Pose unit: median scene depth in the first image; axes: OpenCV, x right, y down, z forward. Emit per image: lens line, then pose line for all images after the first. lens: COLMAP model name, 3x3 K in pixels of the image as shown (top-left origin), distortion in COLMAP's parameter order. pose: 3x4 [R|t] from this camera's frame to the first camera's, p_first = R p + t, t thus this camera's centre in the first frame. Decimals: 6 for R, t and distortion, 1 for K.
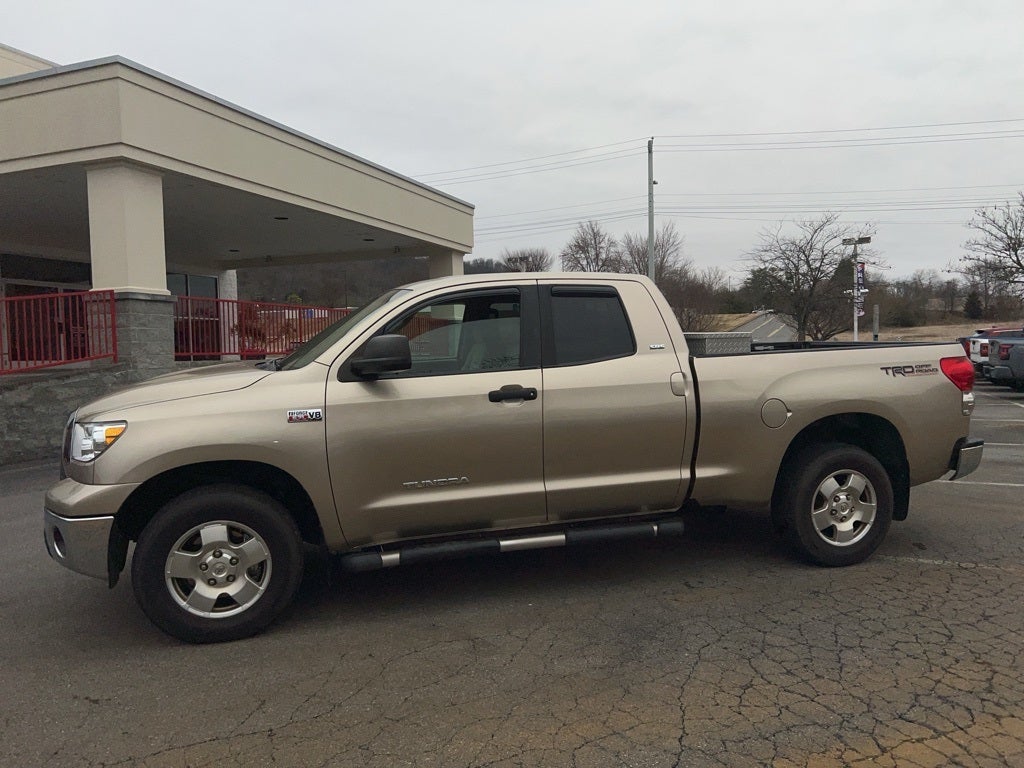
lens RADIAL K [[766.0, 0, 519.1], [0, 766.0, 393.4], [0, 0, 1]] dist [0.060241, -0.059888]
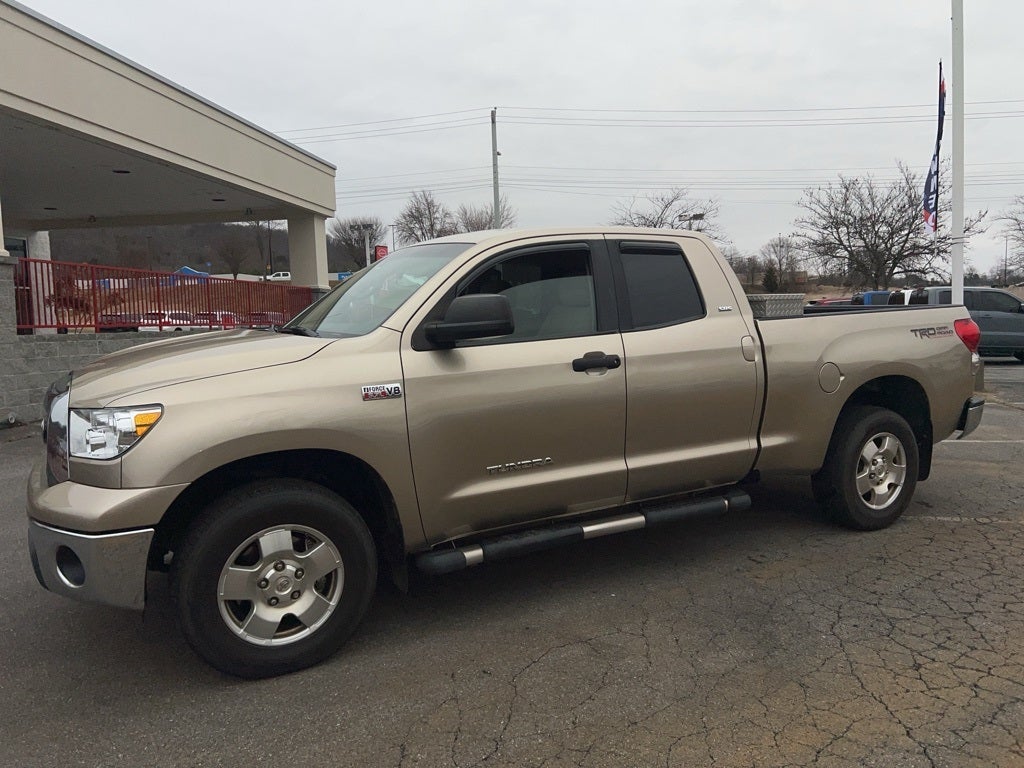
lens RADIAL K [[768.6, 0, 518.6], [0, 768.6, 380.6], [0, 0, 1]] dist [0.063326, -0.068820]
pose [[0.975213, -0.023078, 0.220062, -0.275281], [0.018948, 0.999603, 0.020861, 0.002073], [-0.220456, -0.016174, 0.975263, 0.138562]]
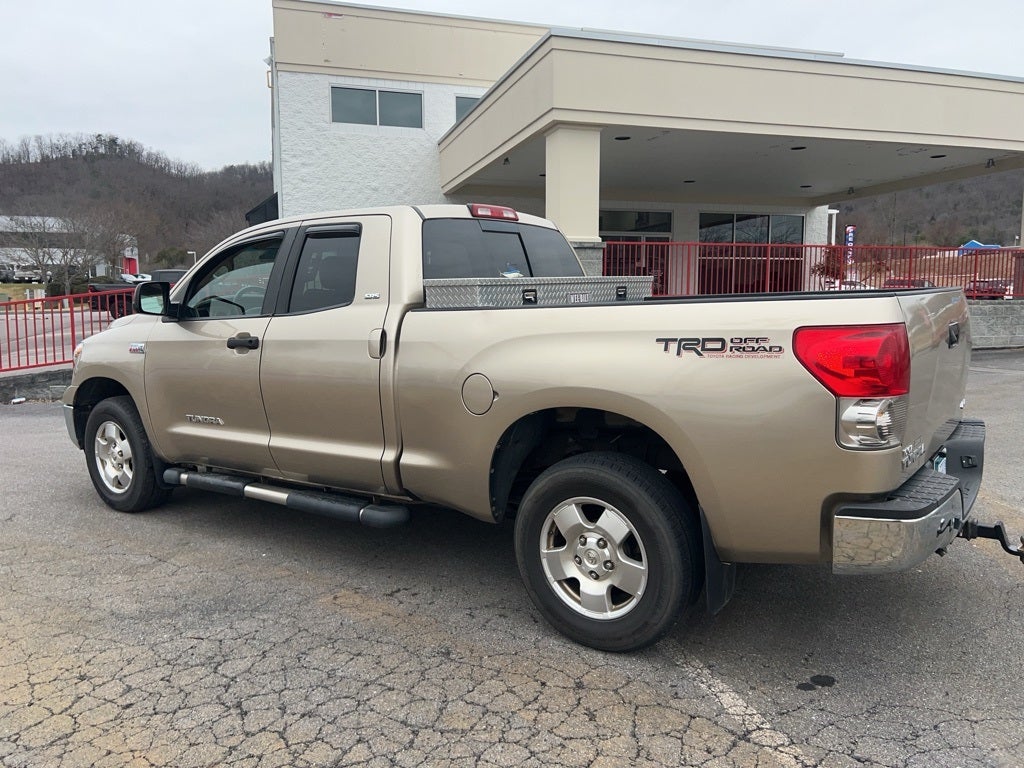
lens RADIAL K [[764.1, 0, 510.9], [0, 764.1, 386.9], [0, 0, 1]] dist [0.057552, -0.065132]
pose [[0.613925, 0.106396, -0.782161, 0.925780], [-0.050795, 0.994146, 0.095363, -0.050365], [0.787728, -0.018816, 0.615735, 0.615849]]
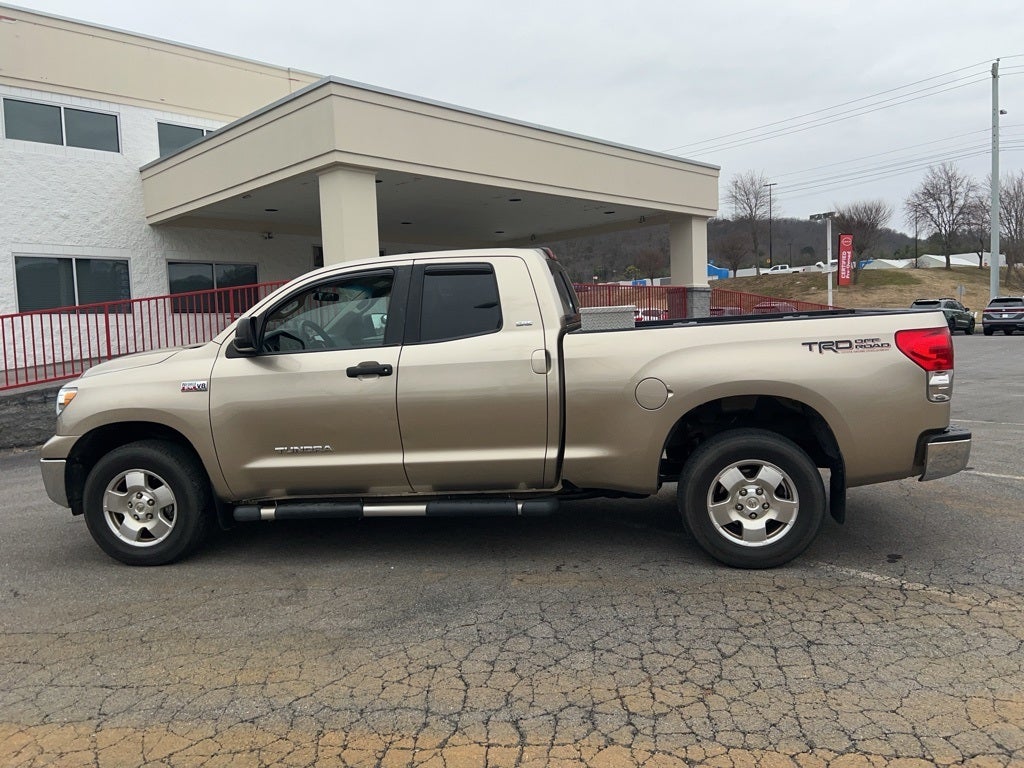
lens RADIAL K [[762.8, 0, 521.1], [0, 762.8, 383.1], [0, 0, 1]] dist [0.056666, -0.062447]
pose [[0.909406, 0.019115, -0.415470, 0.586848], [-0.006964, 0.999503, 0.030740, -0.014163], [0.415851, -0.025062, 0.909087, 0.111780]]
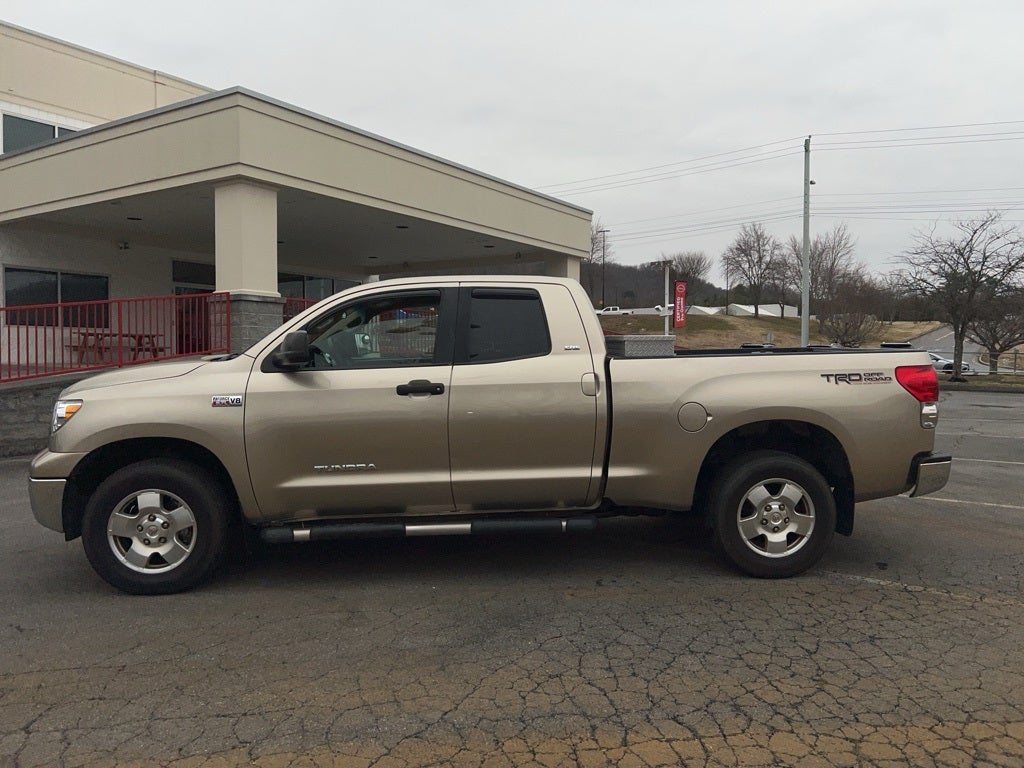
lens RADIAL K [[762.8, 0, 521.1], [0, 762.8, 383.1], [0, 0, 1]] dist [0.056666, -0.062447]
pose [[0.977437, 0.029244, -0.209193, 0.330209], [-0.033058, 0.999345, -0.014755, 0.004141], [0.208624, 0.021338, 0.977763, -0.013296]]
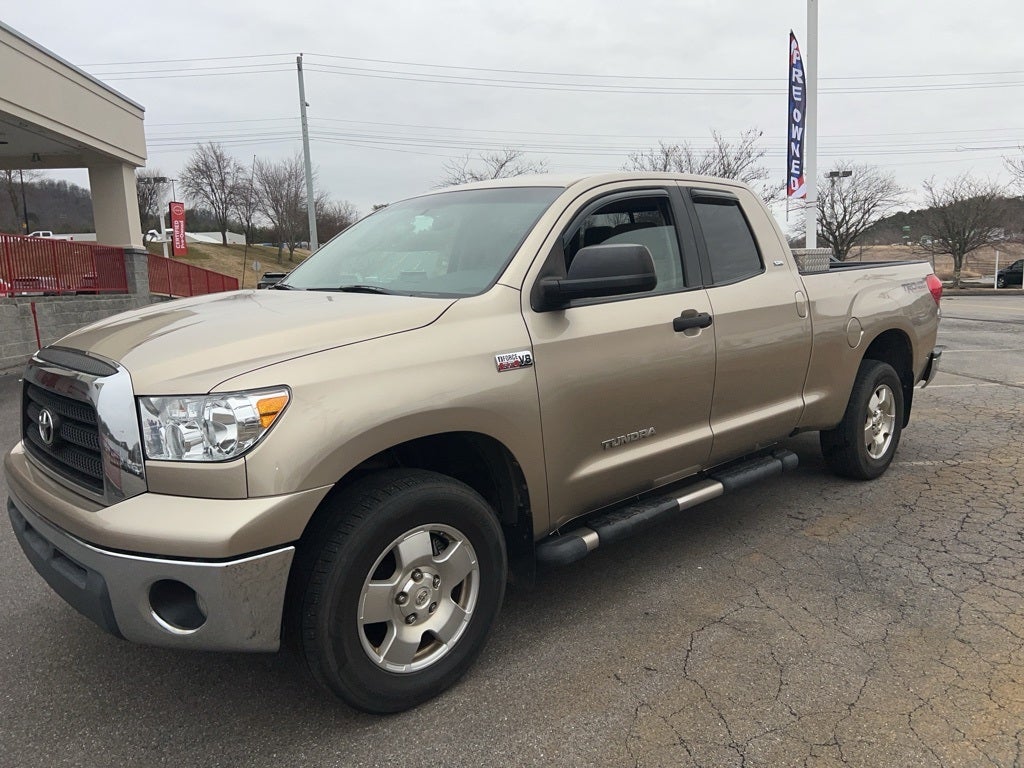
lens RADIAL K [[772.2, 0, 517.0], [0, 772.2, 388.2], [0, 0, 1]] dist [0.059436, -0.067842]
pose [[0.889076, -0.075171, 0.451545, -0.517657], [0.041785, 0.995633, 0.083474, -0.004127], [-0.455848, -0.055347, 0.888335, 0.323923]]
